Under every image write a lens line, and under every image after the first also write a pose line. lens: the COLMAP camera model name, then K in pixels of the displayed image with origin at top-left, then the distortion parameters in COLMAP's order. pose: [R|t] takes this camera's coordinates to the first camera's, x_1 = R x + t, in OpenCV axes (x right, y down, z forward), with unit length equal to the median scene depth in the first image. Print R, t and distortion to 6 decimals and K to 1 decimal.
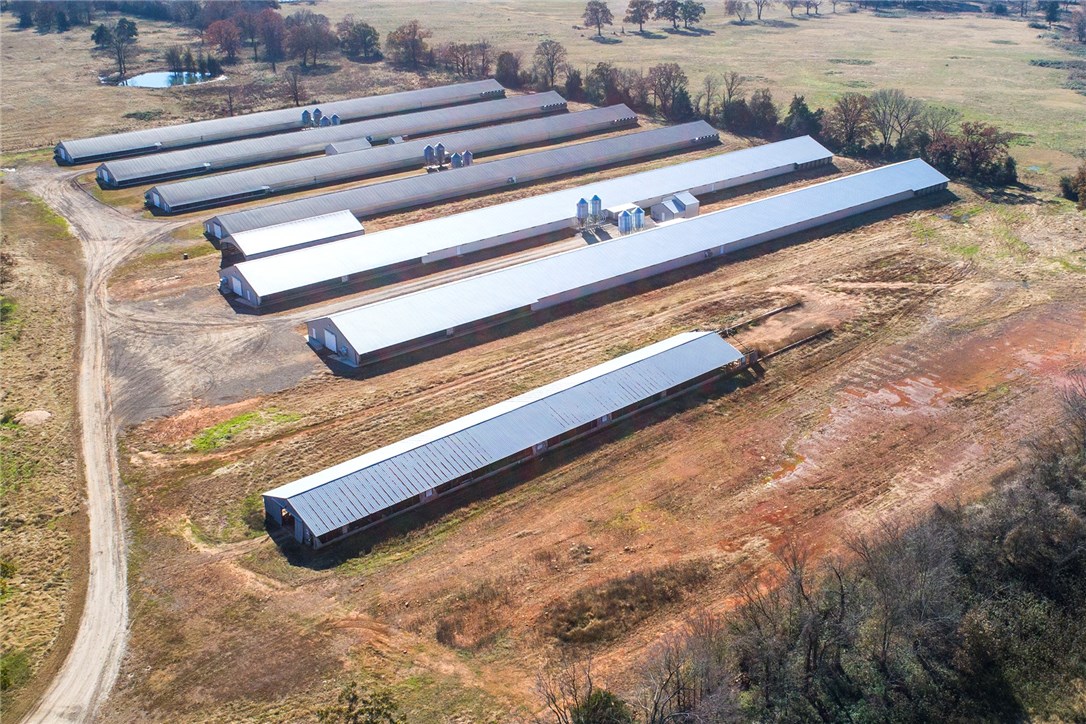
lens RADIAL K [[1052.9, 0, 543.0], [0, 1052.9, 362.0], [0, 0, 1]] dist [-0.007366, -0.018818]
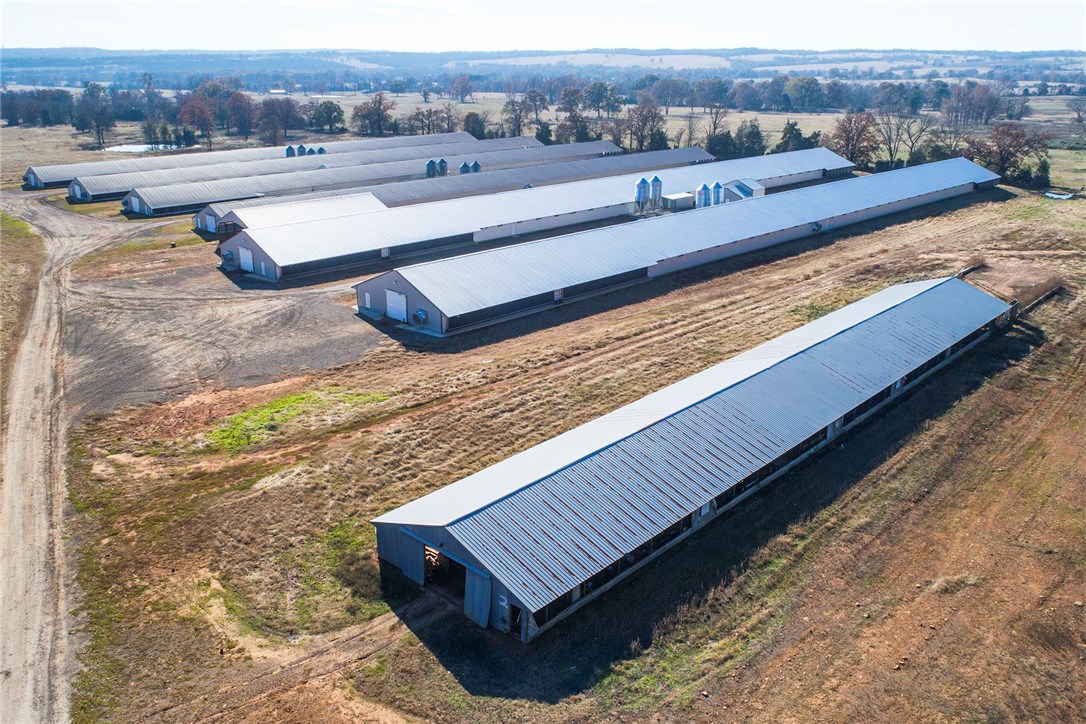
lens RADIAL K [[962.8, 0, 557.5], [0, 962.8, 369.9], [0, 0, 1]] dist [-0.014628, 0.000799]
pose [[0.997807, -0.023002, 0.062073, -0.151505], [0.025599, 0.998815, -0.041380, 0.056390], [-0.061047, 0.042878, 0.997213, 0.406028]]
